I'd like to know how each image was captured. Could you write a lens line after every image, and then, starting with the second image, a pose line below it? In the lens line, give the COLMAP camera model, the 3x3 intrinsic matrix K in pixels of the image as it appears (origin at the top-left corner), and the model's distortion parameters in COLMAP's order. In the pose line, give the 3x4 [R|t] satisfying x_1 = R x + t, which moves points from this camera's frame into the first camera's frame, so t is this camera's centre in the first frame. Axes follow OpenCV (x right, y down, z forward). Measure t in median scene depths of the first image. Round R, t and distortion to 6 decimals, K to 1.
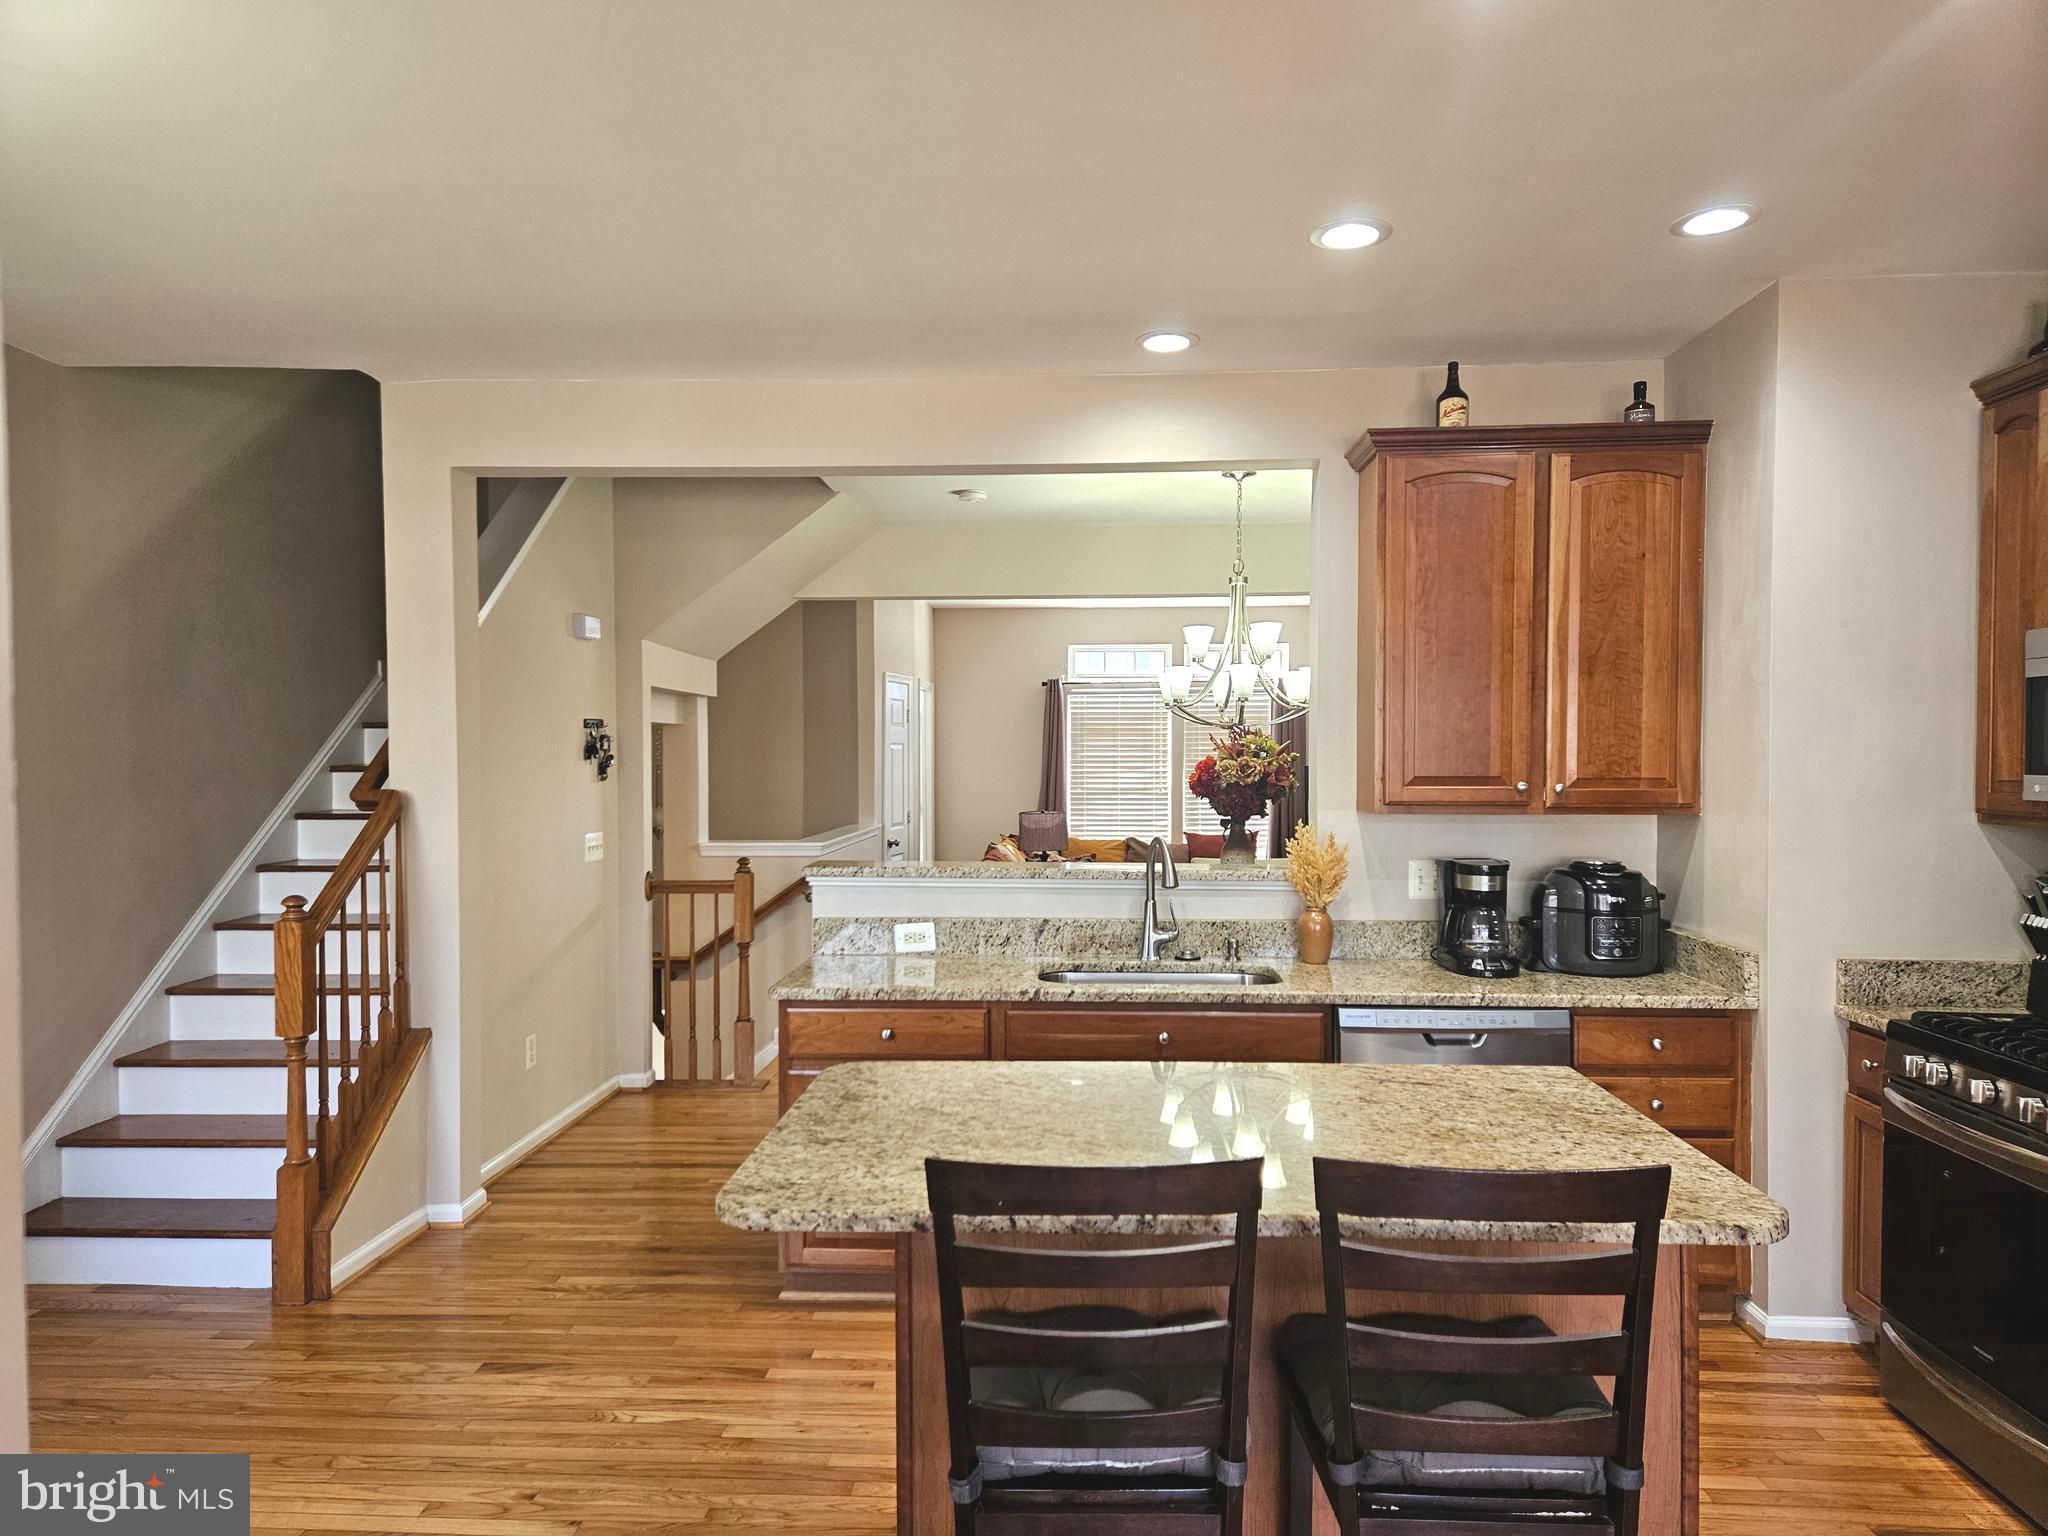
lens RADIAL K [[1366.6, 0, 1029.1], [0, 1366.6, 779.9], [0, 0, 1]] dist [0.089837, -0.081984]
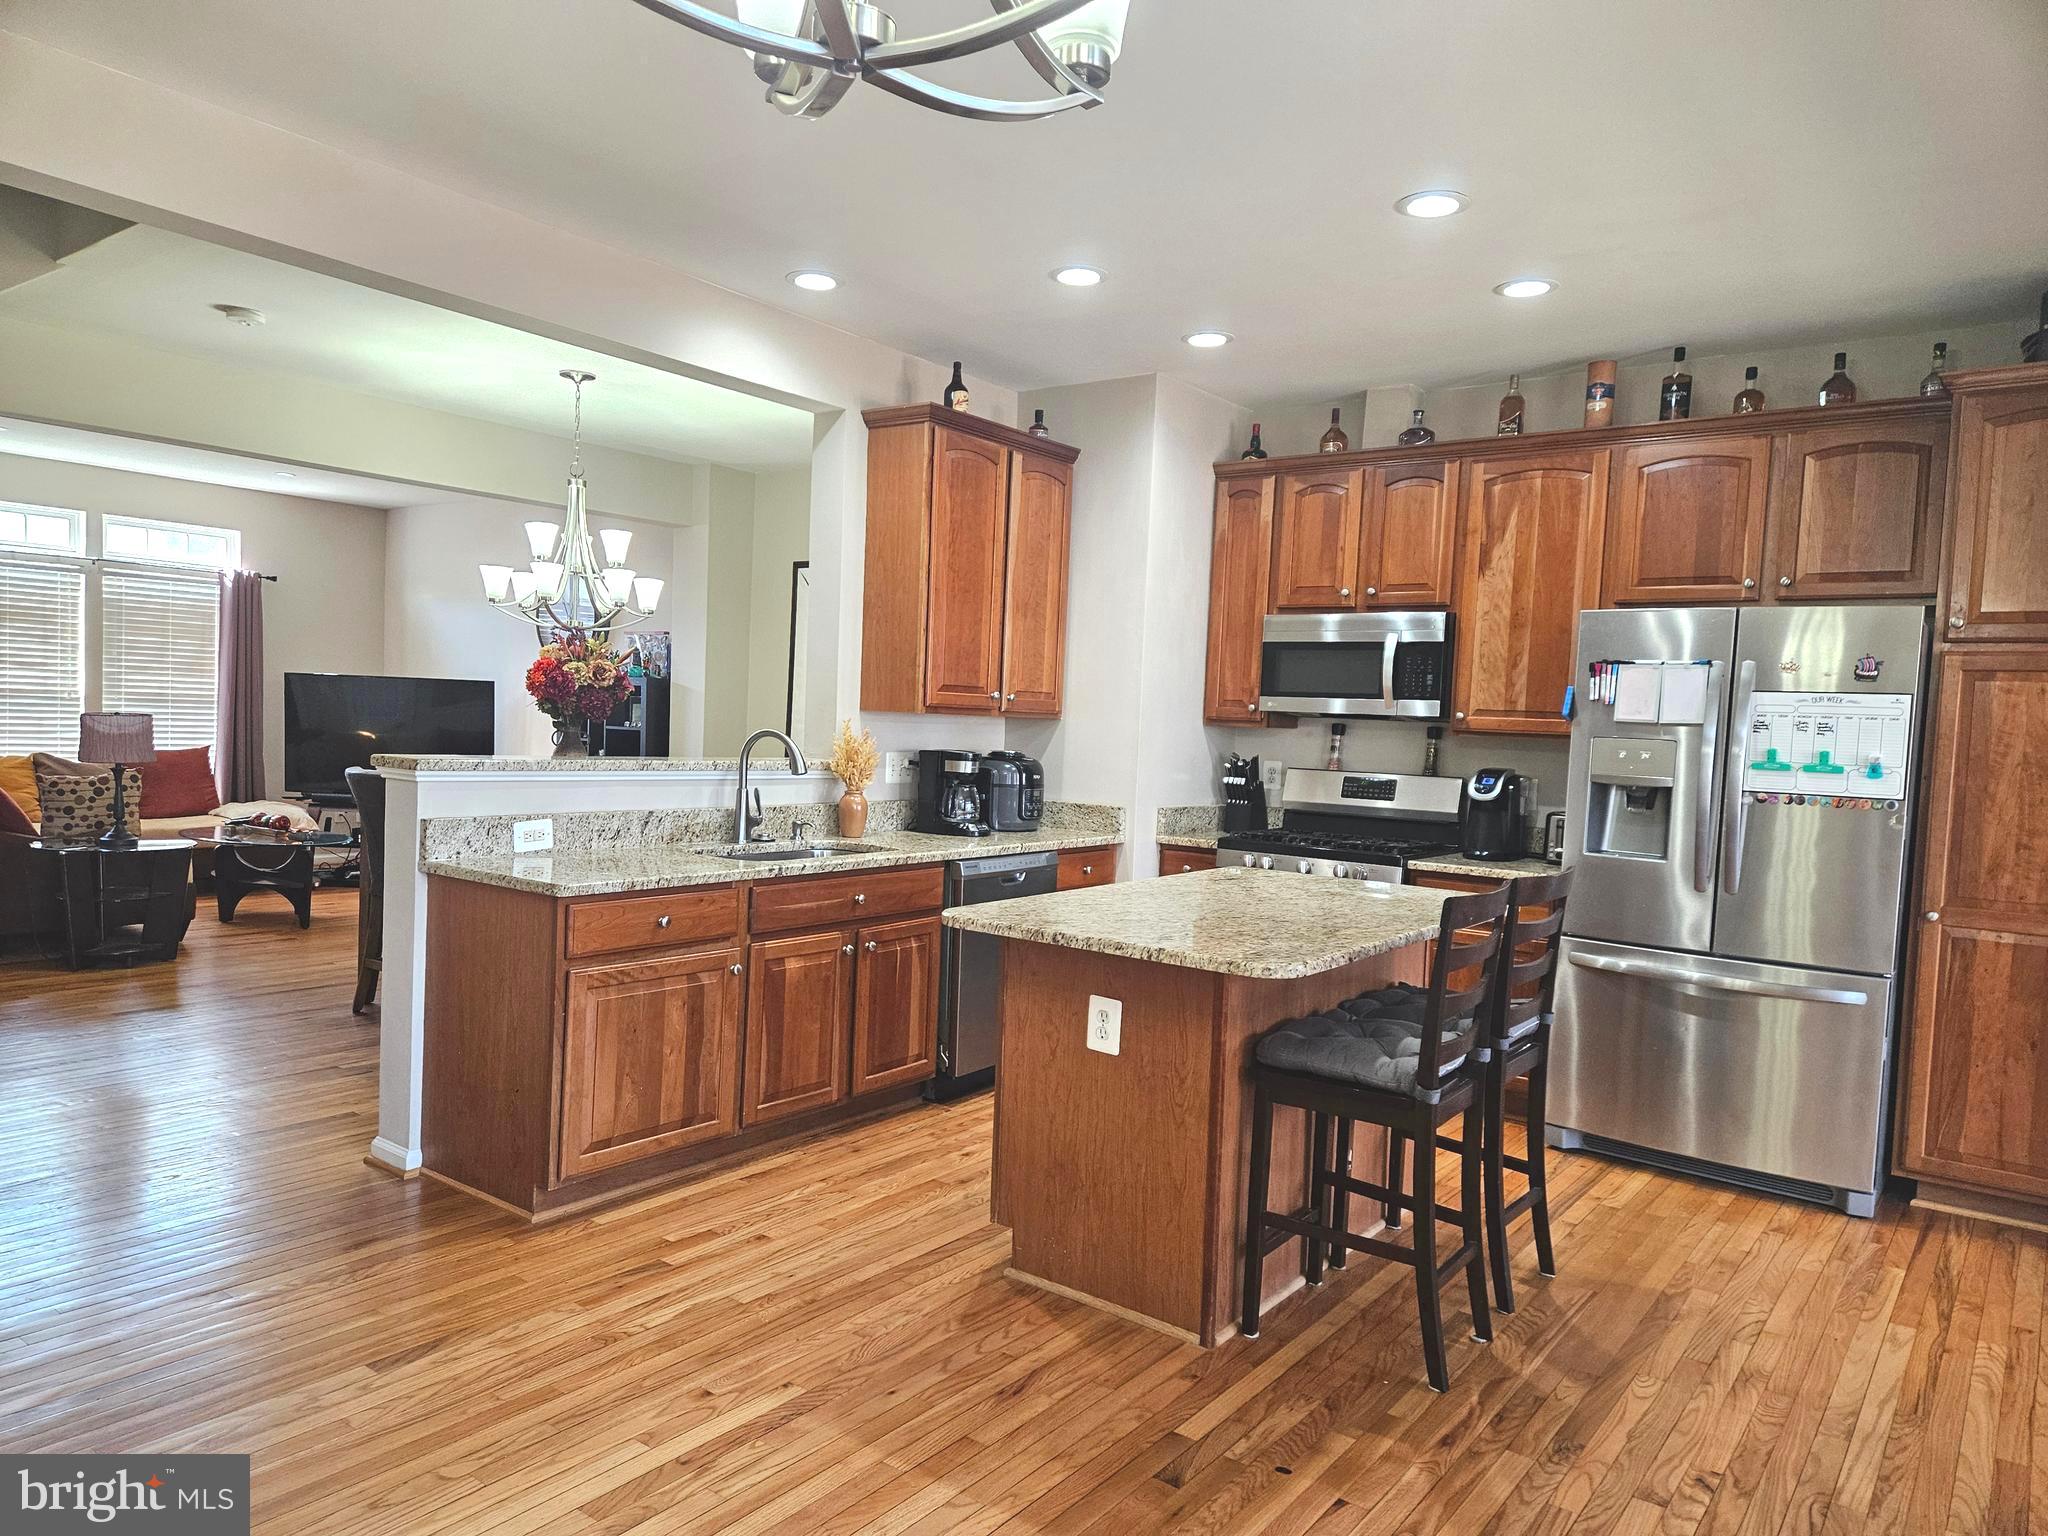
lens RADIAL K [[1366.6, 0, 1029.1], [0, 1366.6, 779.9], [0, 0, 1]] dist [0.089837, -0.081984]
pose [[0.558153, -0.016003, 0.829583, -0.726537], [-0.024966, 0.999037, 0.036070, 0.038089], [-0.829362, -0.040844, 0.557217, 0.217215]]
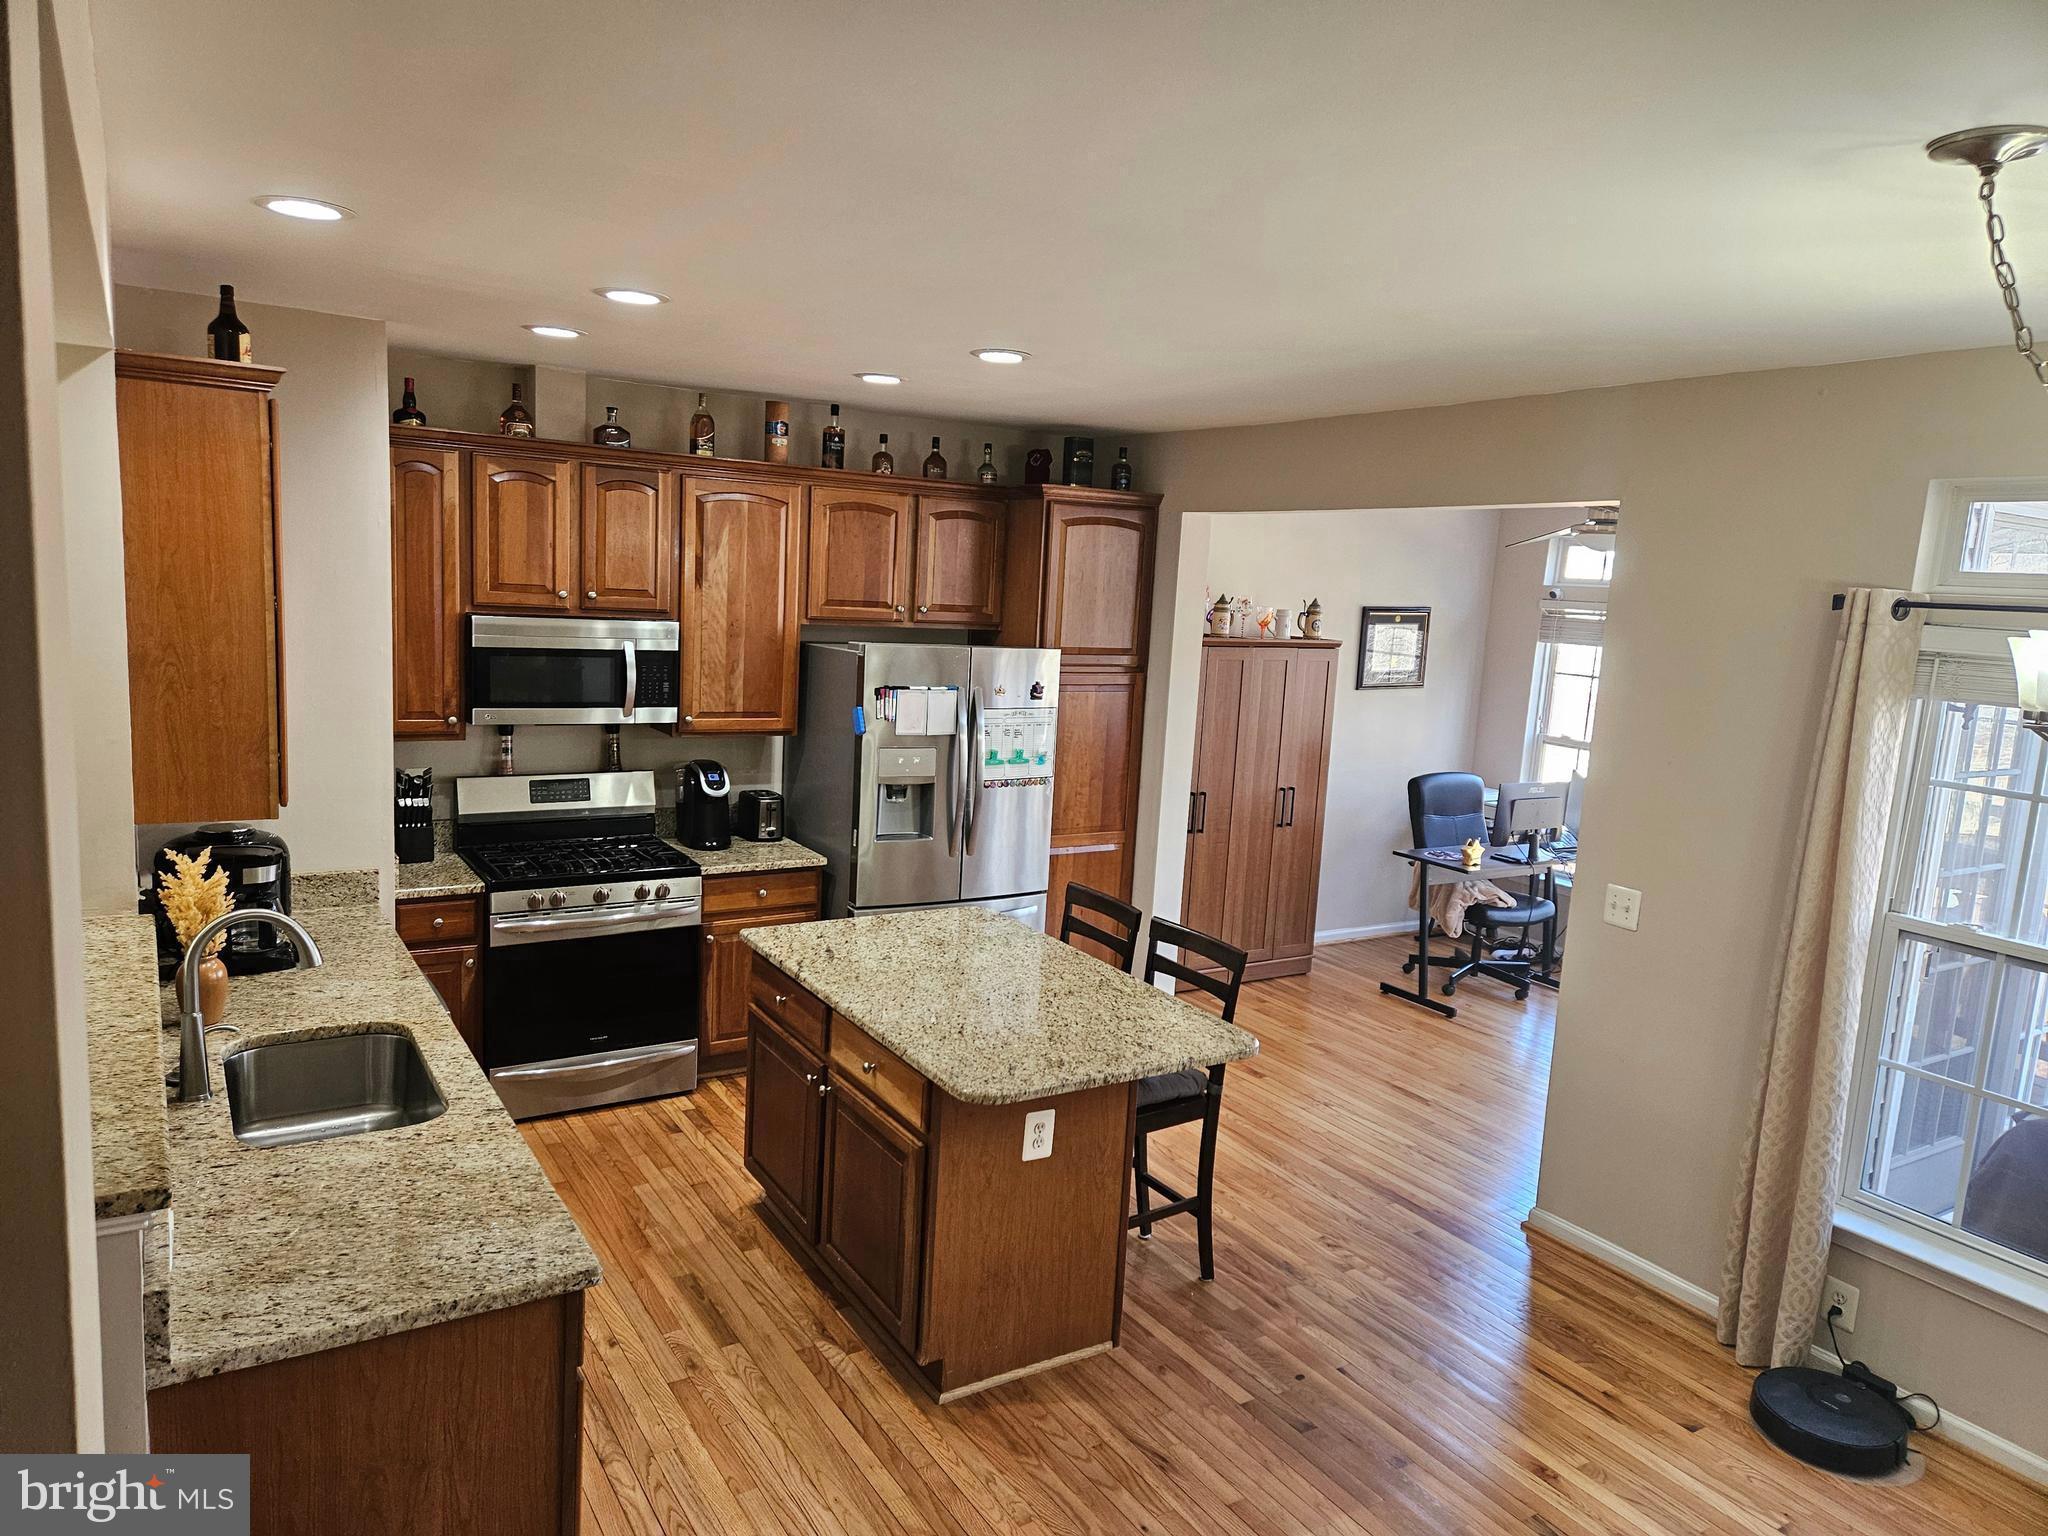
lens RADIAL K [[1343.3, 0, 1024.0], [0, 1343.3, 768.0], [0, 0, 1]] dist [0.086403, -0.078436]
pose [[-0.571745, -0.148322, 0.806913, -0.706146], [-0.038830, 0.987312, 0.153969, -0.158310], [-0.819512, 0.056699, -0.570251, 1.104884]]
